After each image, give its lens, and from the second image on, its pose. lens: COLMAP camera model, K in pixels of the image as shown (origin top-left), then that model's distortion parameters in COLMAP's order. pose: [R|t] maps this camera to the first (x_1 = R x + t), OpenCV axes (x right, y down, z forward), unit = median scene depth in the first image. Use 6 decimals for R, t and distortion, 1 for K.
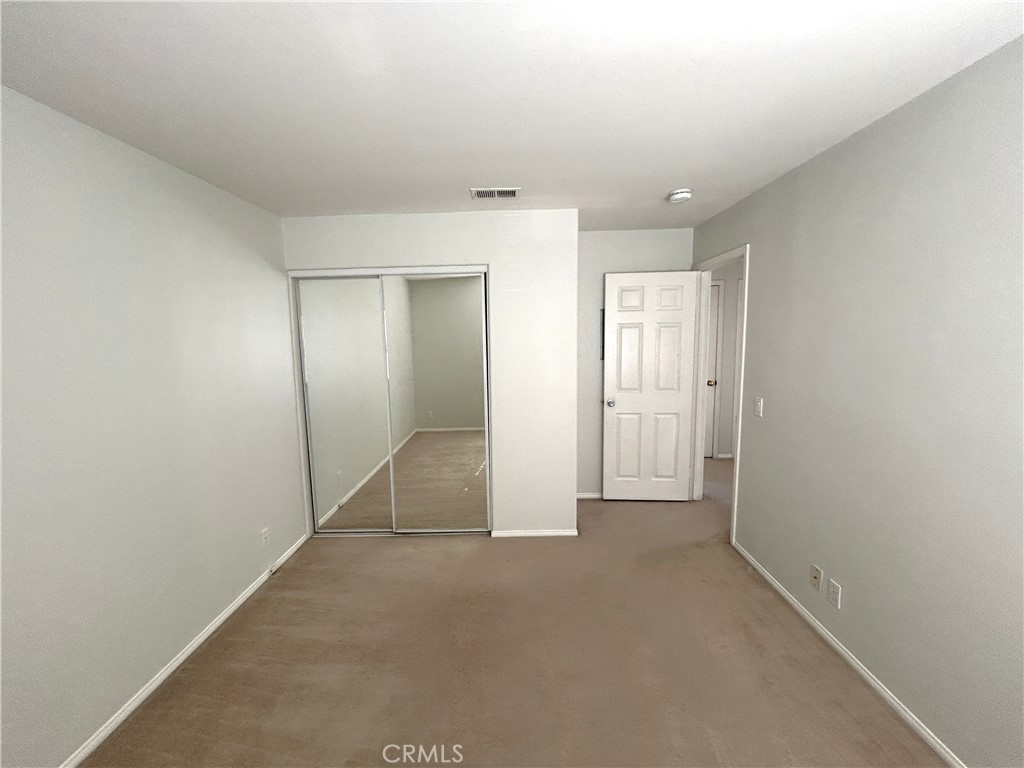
lens RADIAL K [[414.9, 0, 510.8], [0, 414.9, 383.0], [0, 0, 1]] dist [-0.003500, 0.000891]
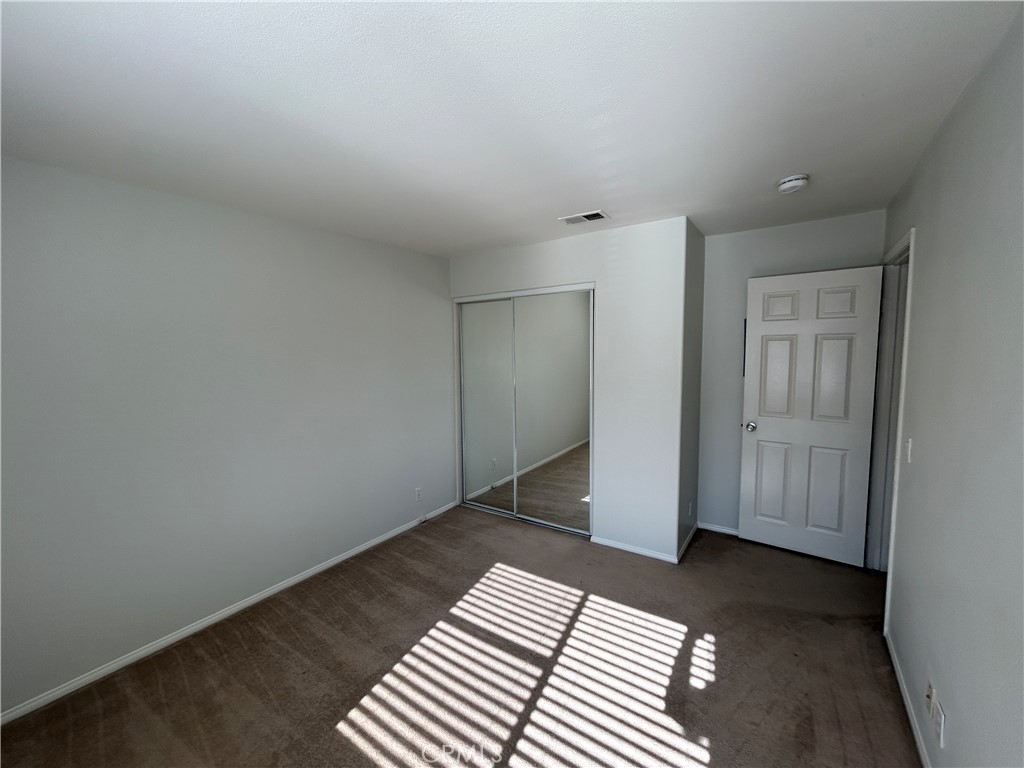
lens RADIAL K [[414.9, 0, 510.8], [0, 414.9, 383.0], [0, 0, 1]] dist [-0.003500, 0.000891]
pose [[0.835869, 0.054282, -0.546239, 0.331500], [-0.067199, 0.997733, -0.003680, -0.007930], [0.544801, 0.039783, 0.837621, 0.003222]]
